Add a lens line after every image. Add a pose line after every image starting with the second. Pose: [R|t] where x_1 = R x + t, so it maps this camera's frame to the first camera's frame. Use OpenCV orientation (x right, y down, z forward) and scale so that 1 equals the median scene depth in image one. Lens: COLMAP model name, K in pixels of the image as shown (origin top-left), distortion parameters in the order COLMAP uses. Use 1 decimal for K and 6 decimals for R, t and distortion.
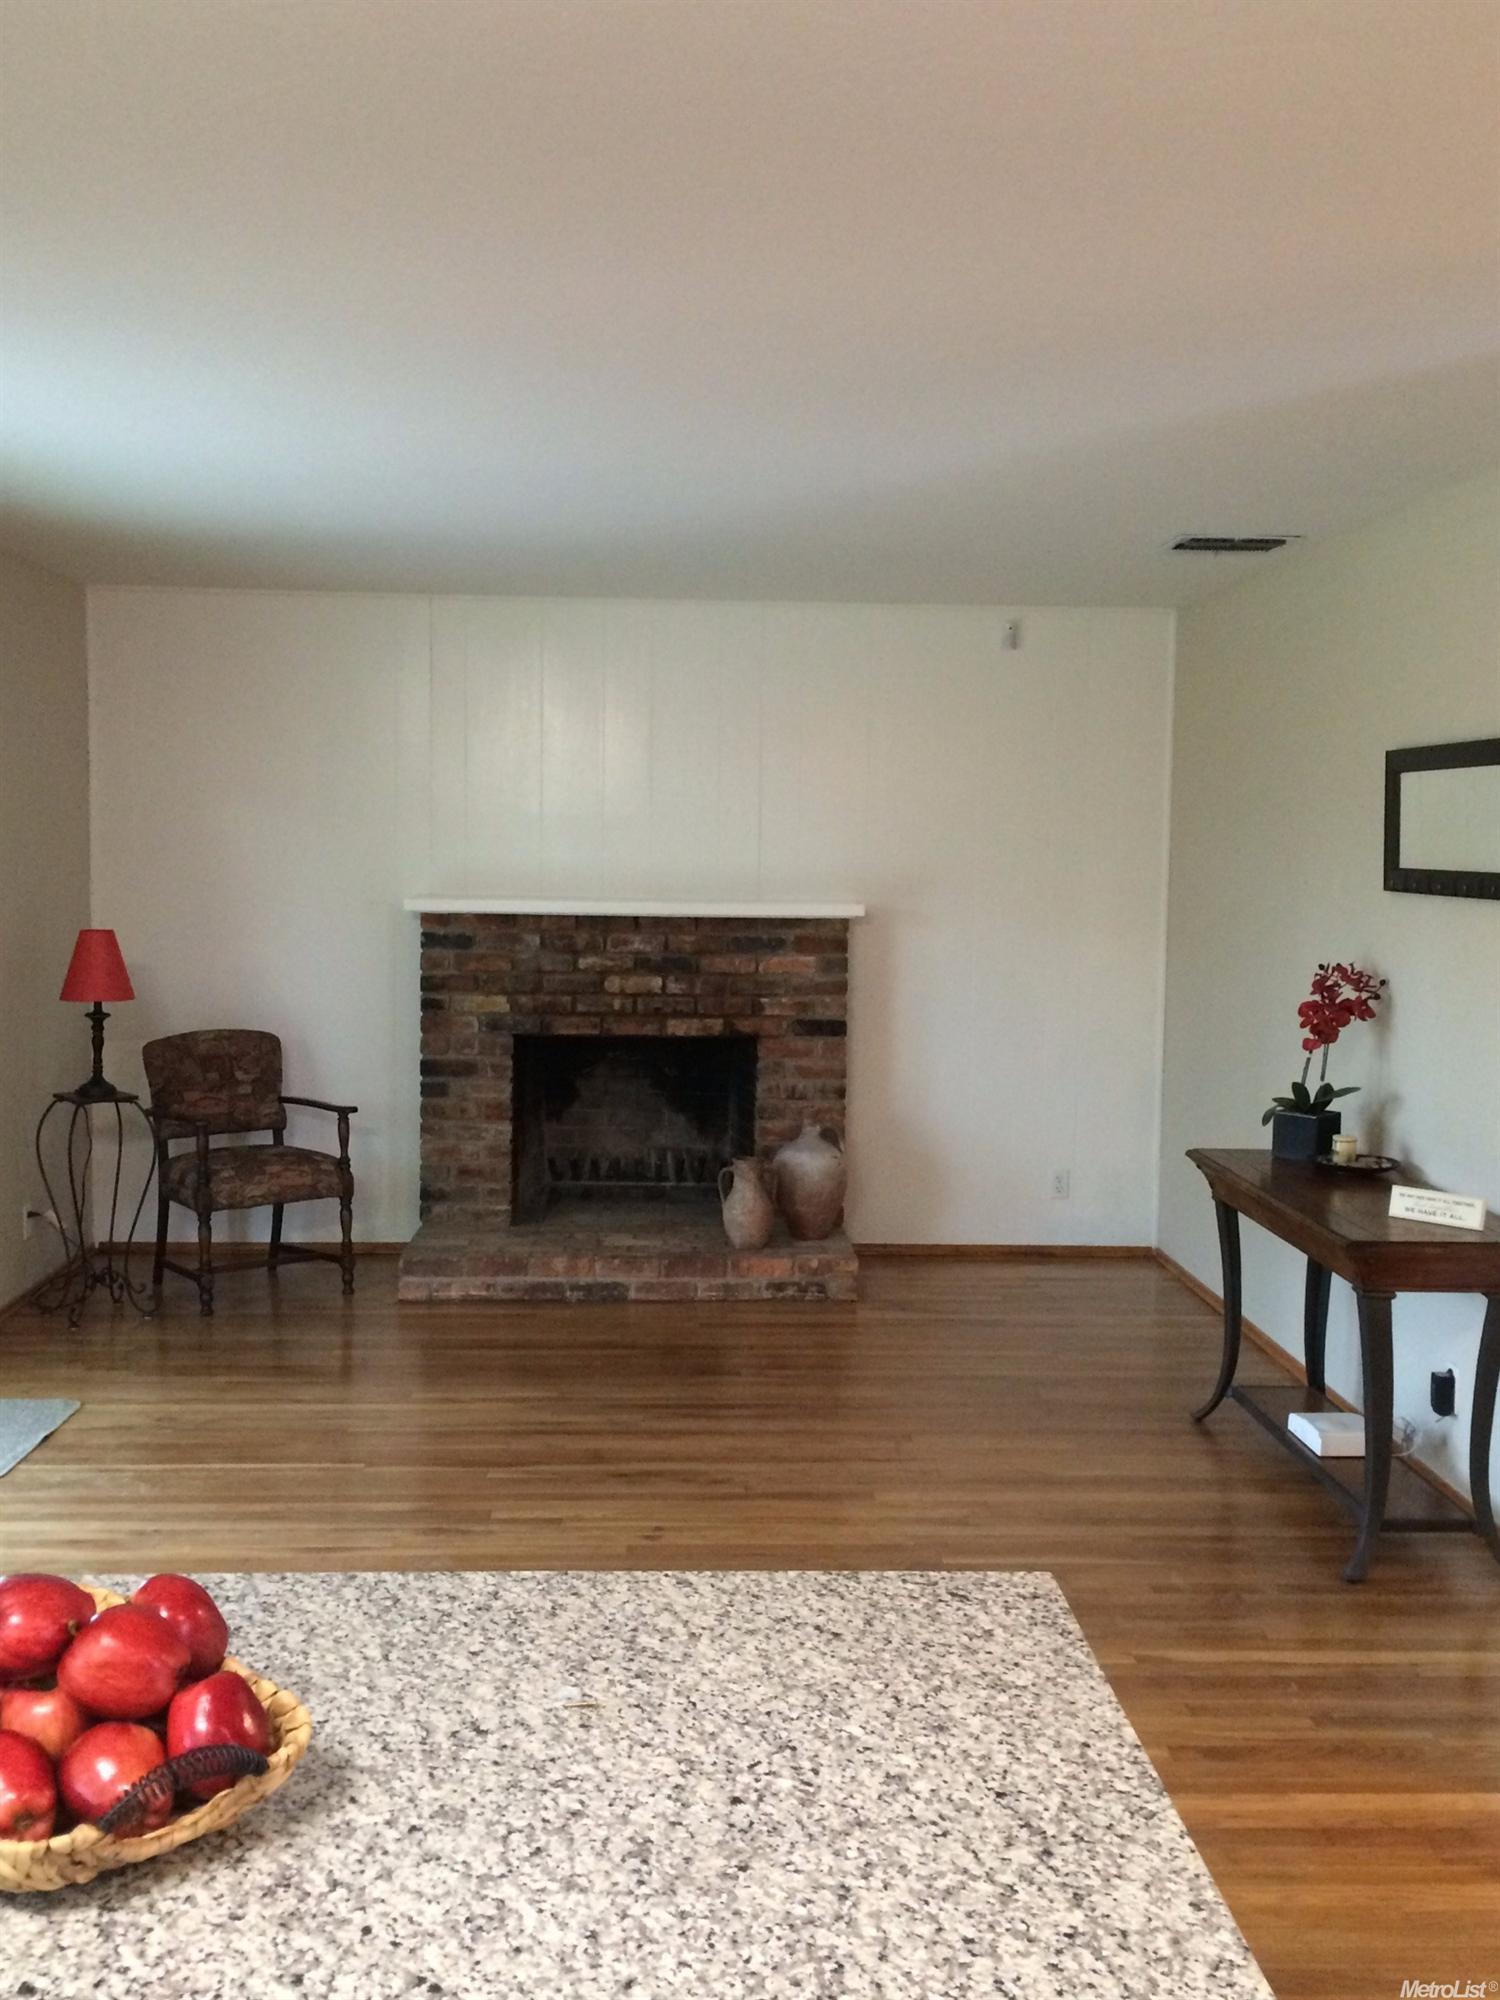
lens RADIAL K [[1959.2, 0, 750.0], [0, 1959.2, 1000.0], [0, 0, 1]] dist [0.022677, 0.010384]
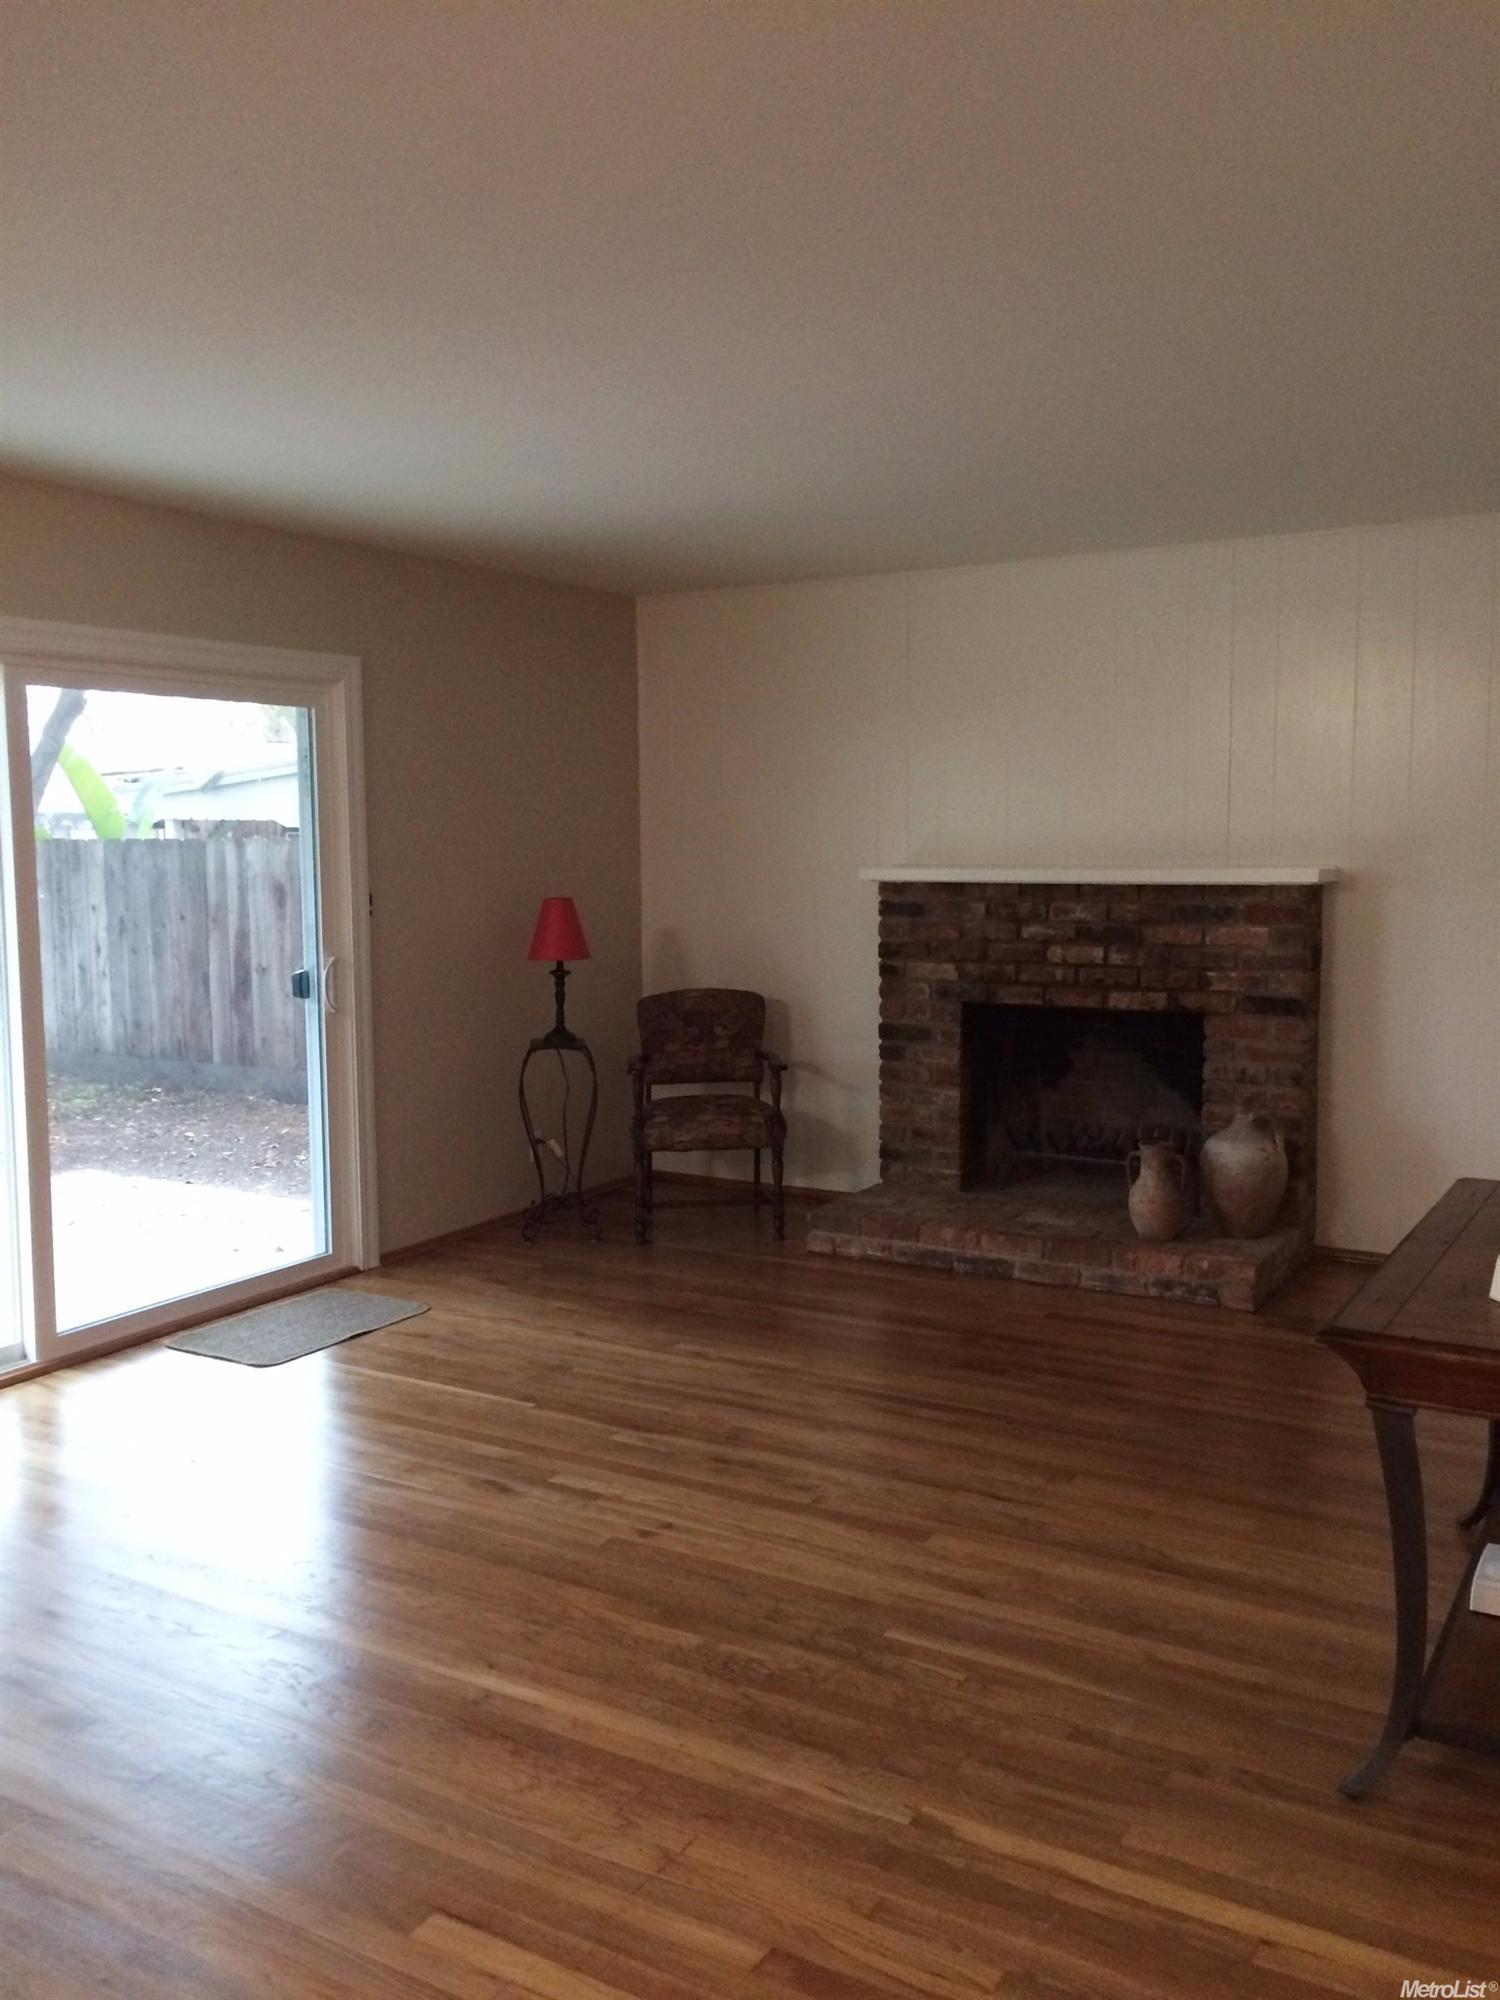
lens RADIAL K [[1693.5, 0, 750.0], [0, 1693.5, 1000.0], [0, 0, 1]] dist [0.011636, -0.001712]
pose [[0.829317, 0.033181, -0.557793, 0.275669], [-0.020891, 0.999379, 0.028389, -0.005919], [0.558388, -0.011891, 0.829495, 0.217090]]
